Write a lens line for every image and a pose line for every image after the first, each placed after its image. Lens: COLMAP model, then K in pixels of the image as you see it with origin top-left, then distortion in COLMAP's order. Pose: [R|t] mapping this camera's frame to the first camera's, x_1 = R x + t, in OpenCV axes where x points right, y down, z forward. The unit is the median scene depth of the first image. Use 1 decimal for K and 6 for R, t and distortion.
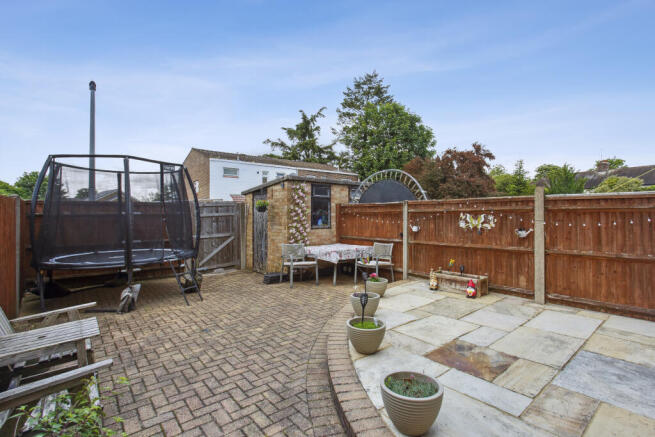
lens RADIAL K [[327.4, 0, 327.5], [0, 327.4, 220.1], [0, 0, 1]] dist [-0.029548, 0.000932]
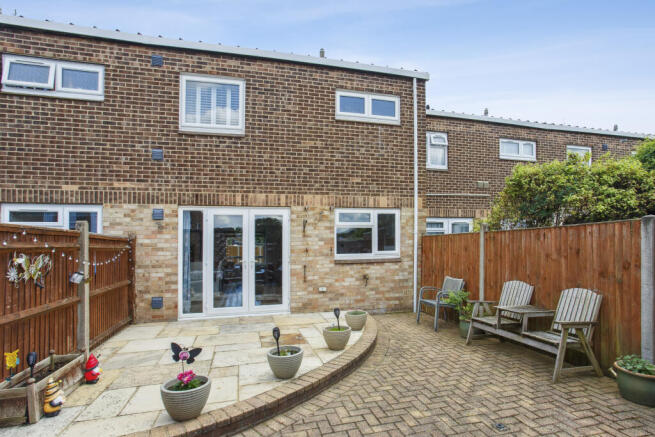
lens RADIAL K [[327.4, 0, 332.5], [0, 327.4, 215.2], [0, 0, 1]] dist [-0.029548, 0.000932]
pose [[-0.909375, 0.058914, 0.411784, -0.381471], [0.025142, 0.995894, -0.086960, -0.036699], [-0.415216, -0.068726, -0.907123, 1.857598]]
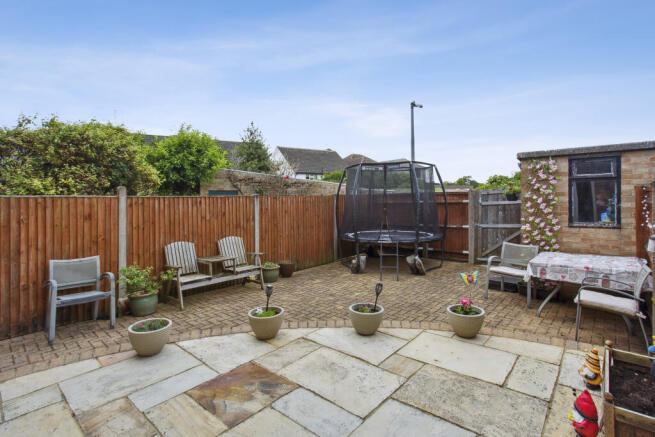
lens RADIAL K [[327.4, 0, 336.1], [0, 327.4, 199.4], [0, 0, 1]] dist [-0.029548, 0.000932]
pose [[0.156505, -0.001682, -0.987676, 1.020026], [0.003271, 0.999994, -0.001185, -0.056650], [0.987672, -0.003046, 0.156510, 0.857069]]
